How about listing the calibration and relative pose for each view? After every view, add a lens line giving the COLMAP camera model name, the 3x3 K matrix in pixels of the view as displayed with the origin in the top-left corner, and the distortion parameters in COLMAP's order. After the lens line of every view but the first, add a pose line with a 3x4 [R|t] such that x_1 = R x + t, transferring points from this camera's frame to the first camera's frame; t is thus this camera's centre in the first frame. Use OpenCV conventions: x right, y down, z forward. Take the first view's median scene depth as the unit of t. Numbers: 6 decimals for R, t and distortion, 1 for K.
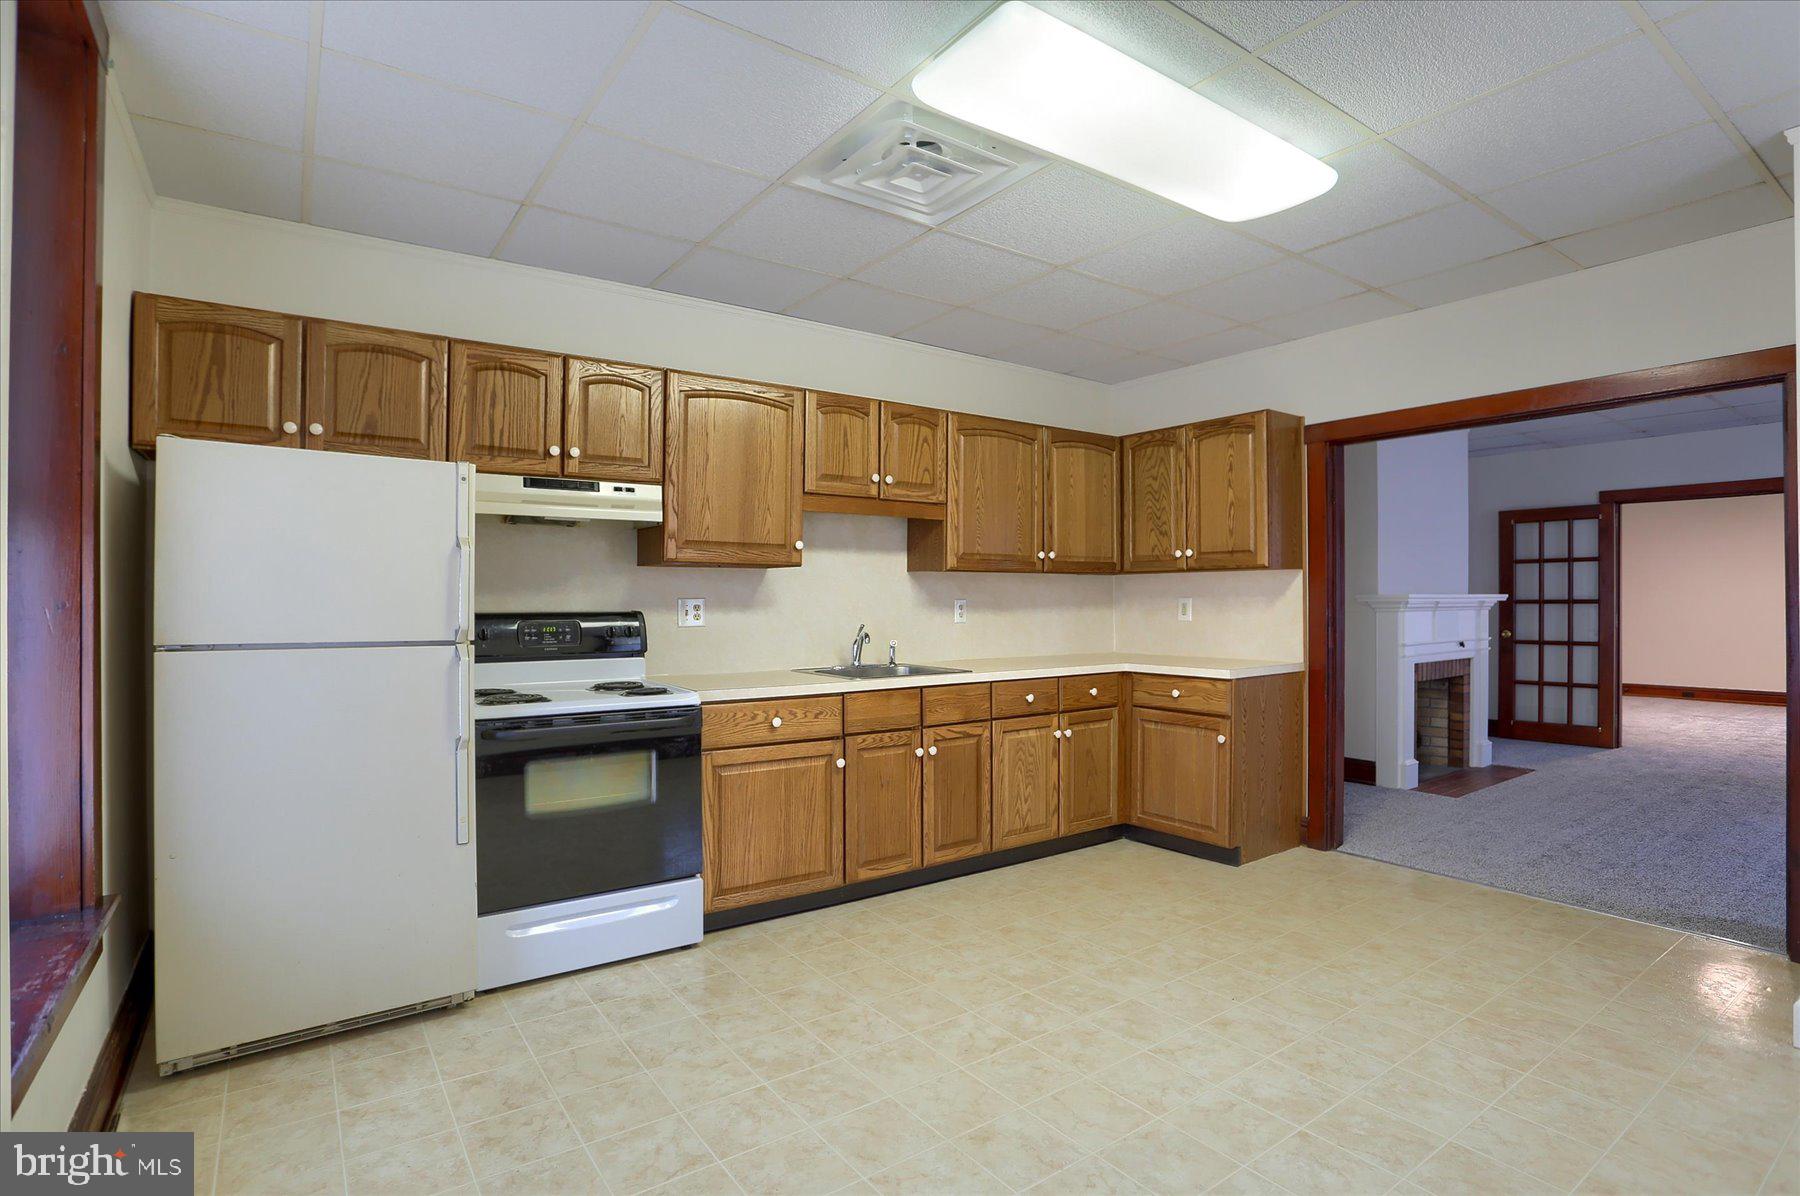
lens RADIAL K [[847.7, 0, 900.9], [0, 847.7, 595.5], [0, 0, 1]] dist [-0.060551, 0.028702]
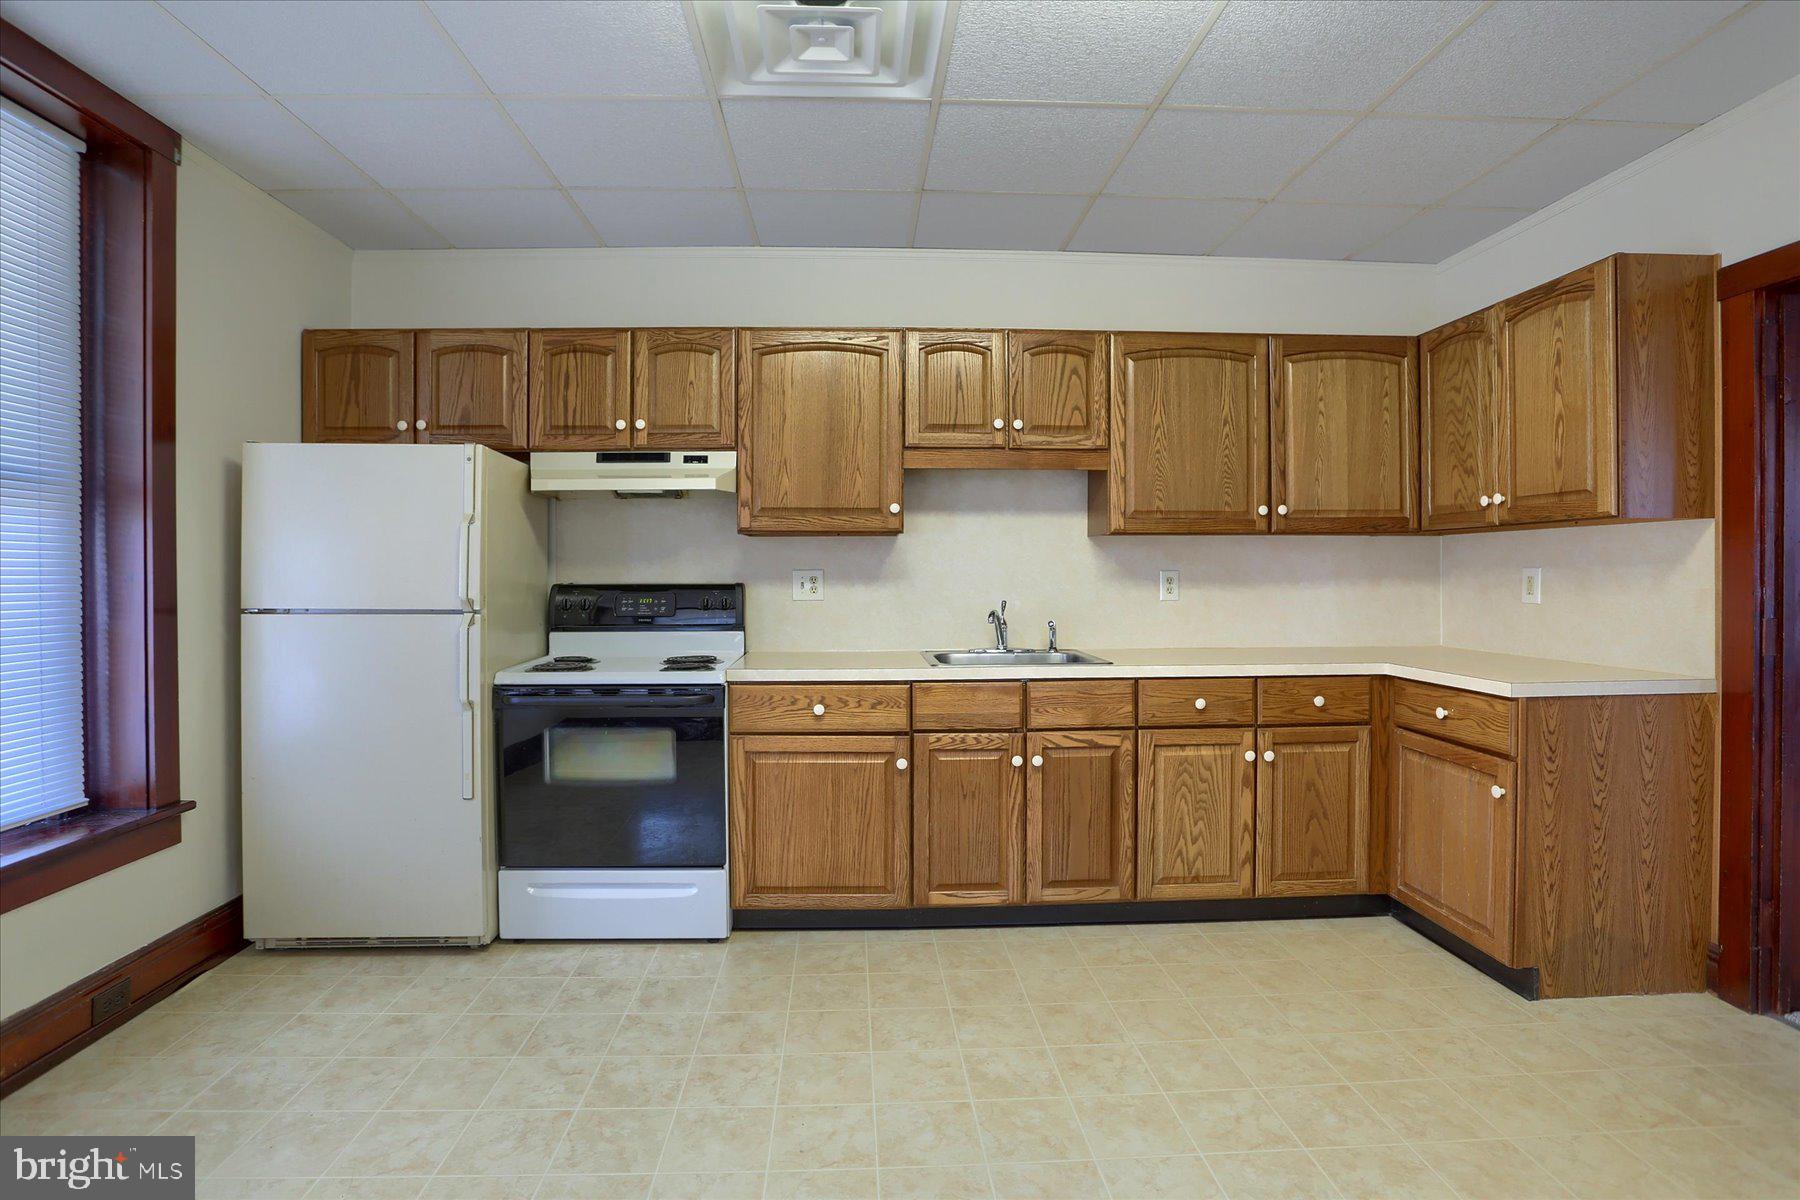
lens RADIAL K [[876.5, 0, 897.3], [0, 876.5, 573.9], [0, 0, 1]] dist [-0.076683, 0.041250]
pose [[0.851117, 0.000559, -0.524976, 0.373514], [0.003764, 0.999967, 0.007167, 0.001332], [0.524963, -0.008076, 0.851087, 0.246947]]
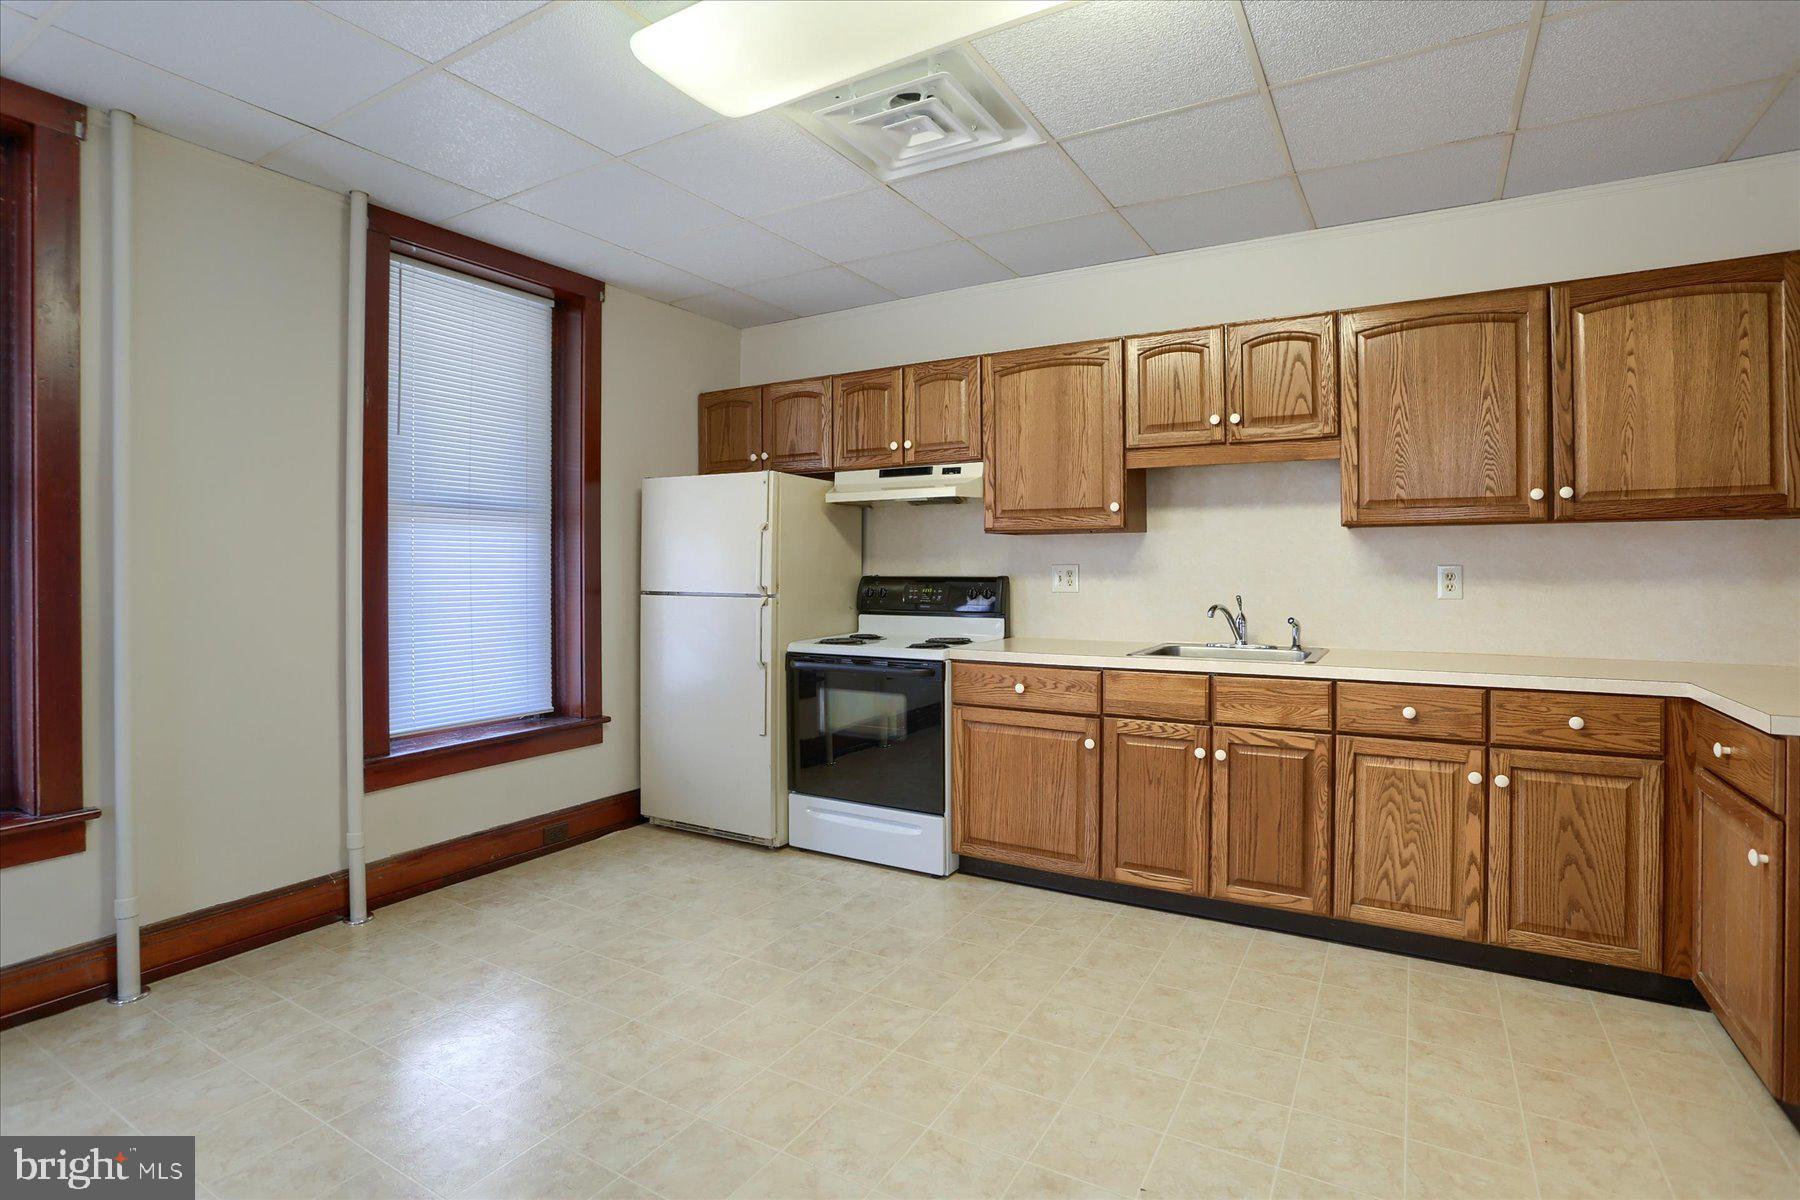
lens RADIAL K [[866.9, 0, 932.0], [0, 866.9, 563.7], [0, 0, 1]] dist [-0.054107, 0.020123]
pose [[0.455997, -0.001975, -0.889979, 0.666374], [0.005294, 0.999986, 0.000494, 0.001190], [0.889966, -0.004937, 0.456001, 0.409394]]
